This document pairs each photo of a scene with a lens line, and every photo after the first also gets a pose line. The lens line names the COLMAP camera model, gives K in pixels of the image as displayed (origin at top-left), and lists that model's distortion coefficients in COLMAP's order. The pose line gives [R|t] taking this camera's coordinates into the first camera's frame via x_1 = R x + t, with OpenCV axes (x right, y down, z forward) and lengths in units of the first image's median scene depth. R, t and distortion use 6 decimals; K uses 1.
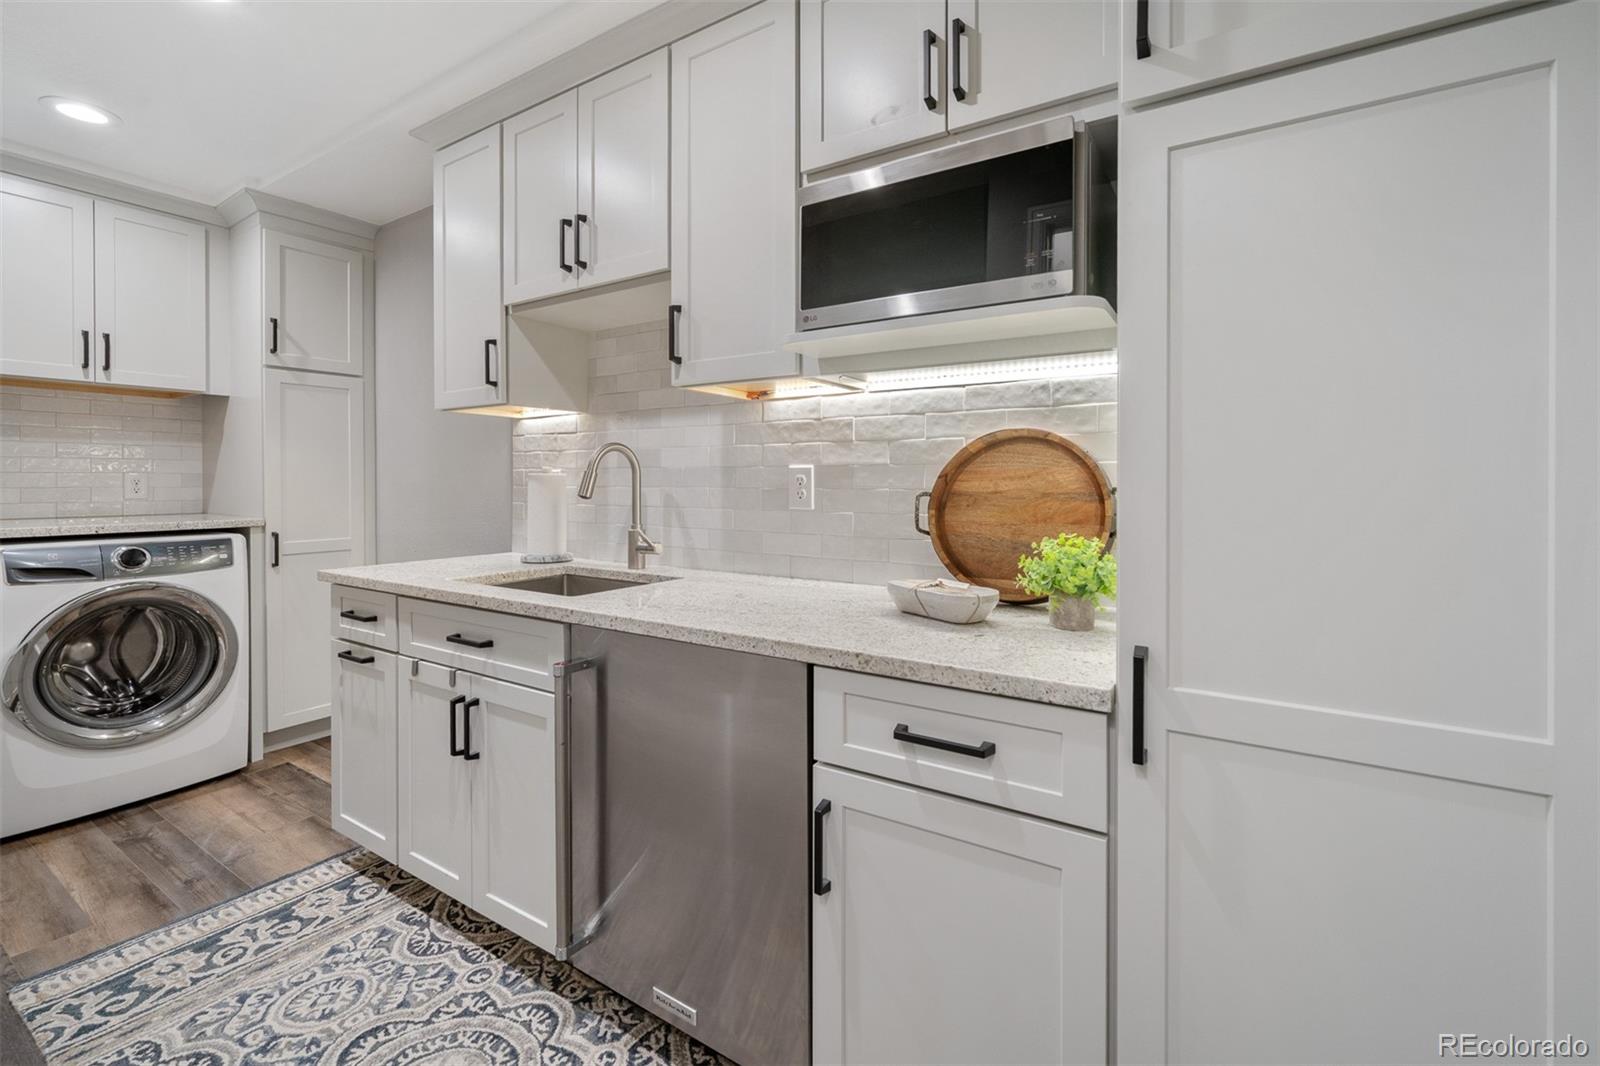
lens RADIAL K [[689.2, 0, 806.7], [0, 689.2, 486.7], [0, 0, 1]] dist [-0.002717, 0.000124]
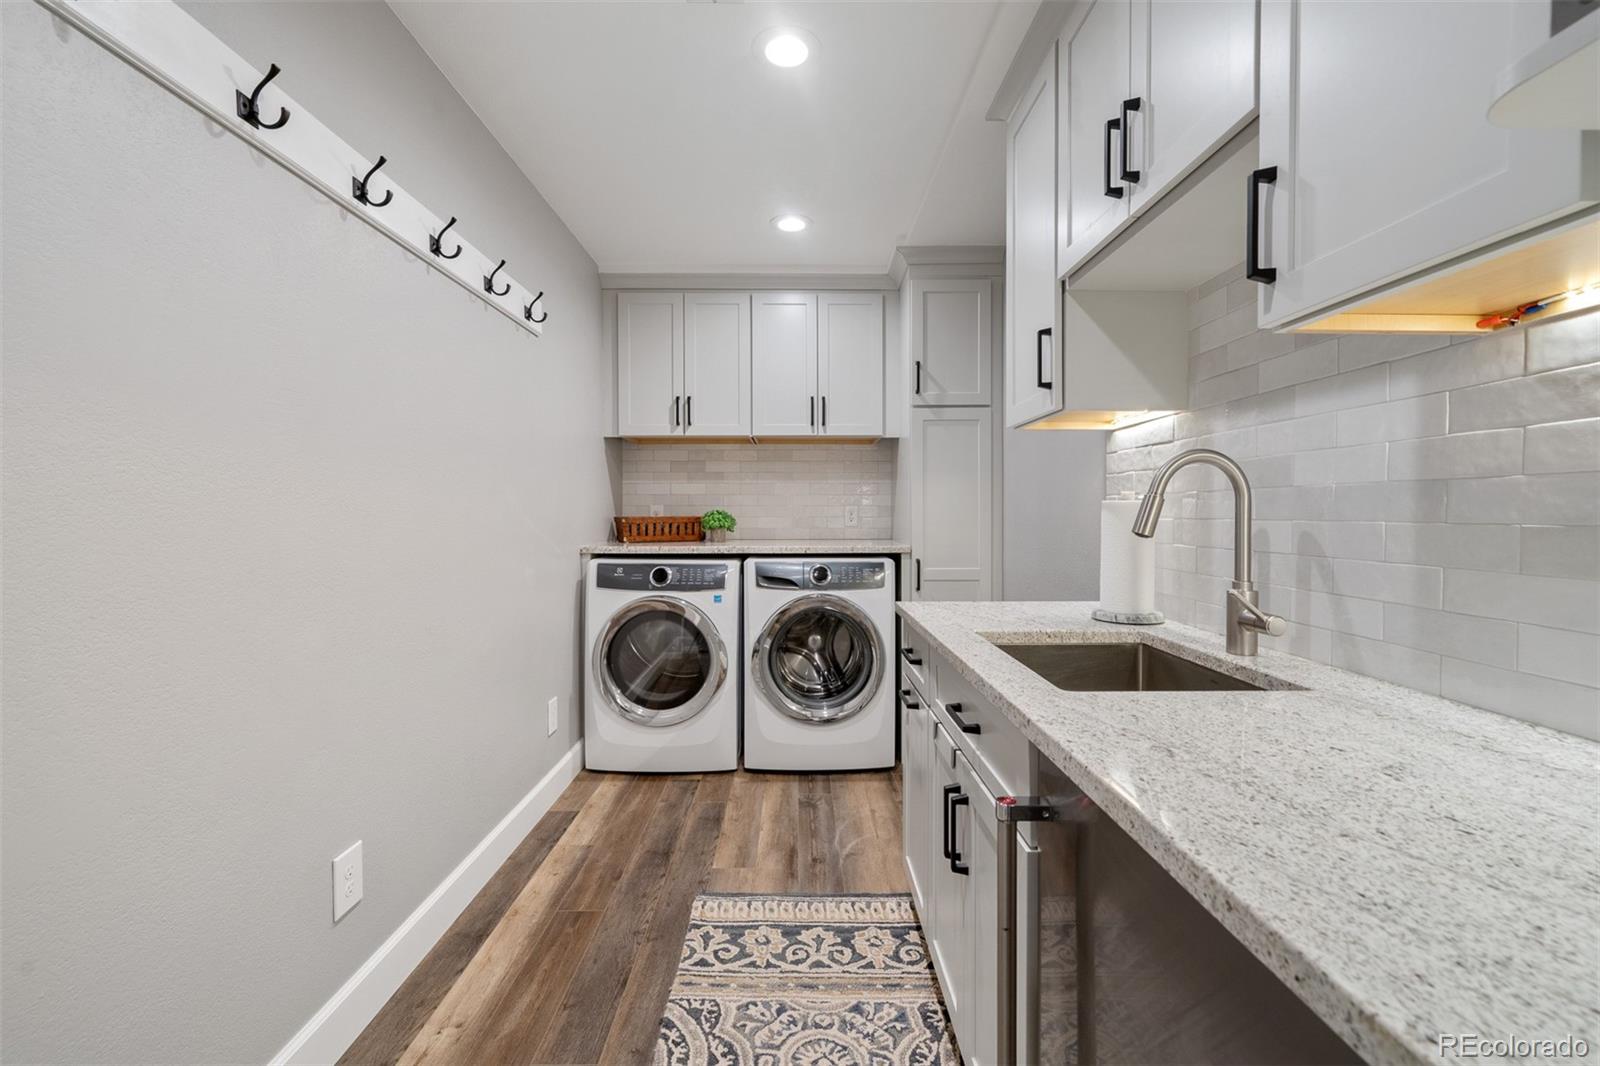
lens RADIAL K [[689.2, 0, 811.2], [0, 689.2, 526.6], [0, 0, 1]] dist [-0.002717, 0.000124]
pose [[0.564233, 0.015484, -0.825470, 0.039545], [-0.003960, 0.999863, 0.016048, -0.001930], [0.825606, -0.005786, 0.564217, 0.343809]]
